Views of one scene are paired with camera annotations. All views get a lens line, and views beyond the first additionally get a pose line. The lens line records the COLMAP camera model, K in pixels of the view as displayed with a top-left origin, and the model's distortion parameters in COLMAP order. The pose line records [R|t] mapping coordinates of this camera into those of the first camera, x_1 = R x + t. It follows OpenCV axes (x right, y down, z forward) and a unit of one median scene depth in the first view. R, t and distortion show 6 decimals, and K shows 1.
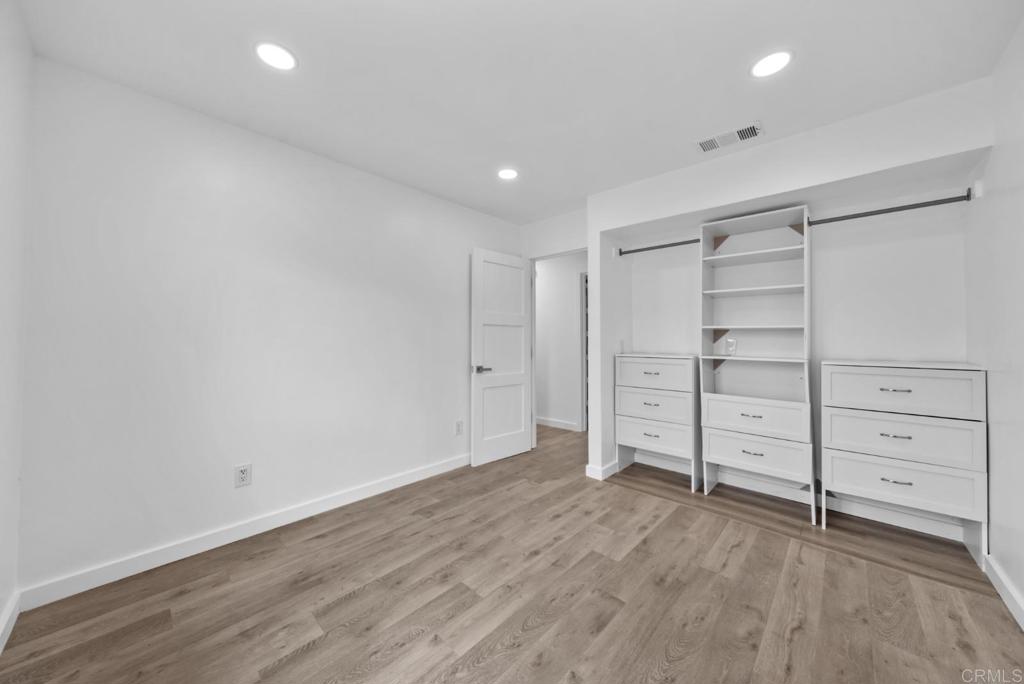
lens RADIAL K [[355.5, 0, 512.0], [0, 355.5, 342.0], [0, 0, 1]] dist [-0.000390, -0.000043]
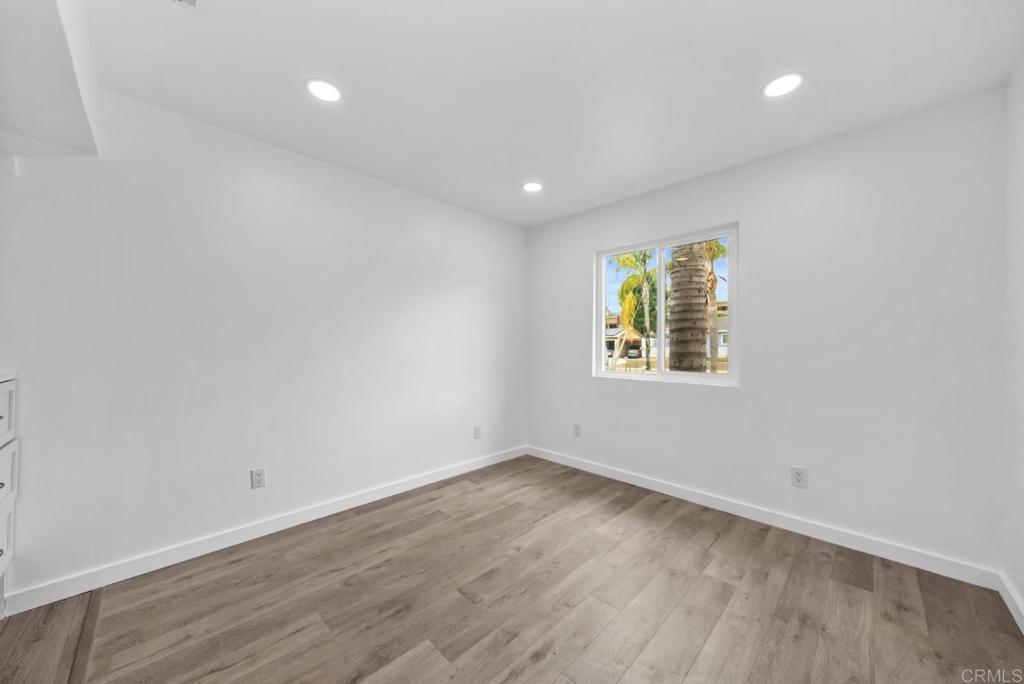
lens RADIAL K [[355.5, 0, 512.0], [0, 355.5, 342.0], [0, 0, 1]] dist [-0.000390, -0.000043]
pose [[-0.999387, -0.005137, 0.034618, 0.114652], [-0.005726, 0.999840, -0.016922, -0.000414], [-0.034525, -0.017109, -0.999257, 2.047147]]
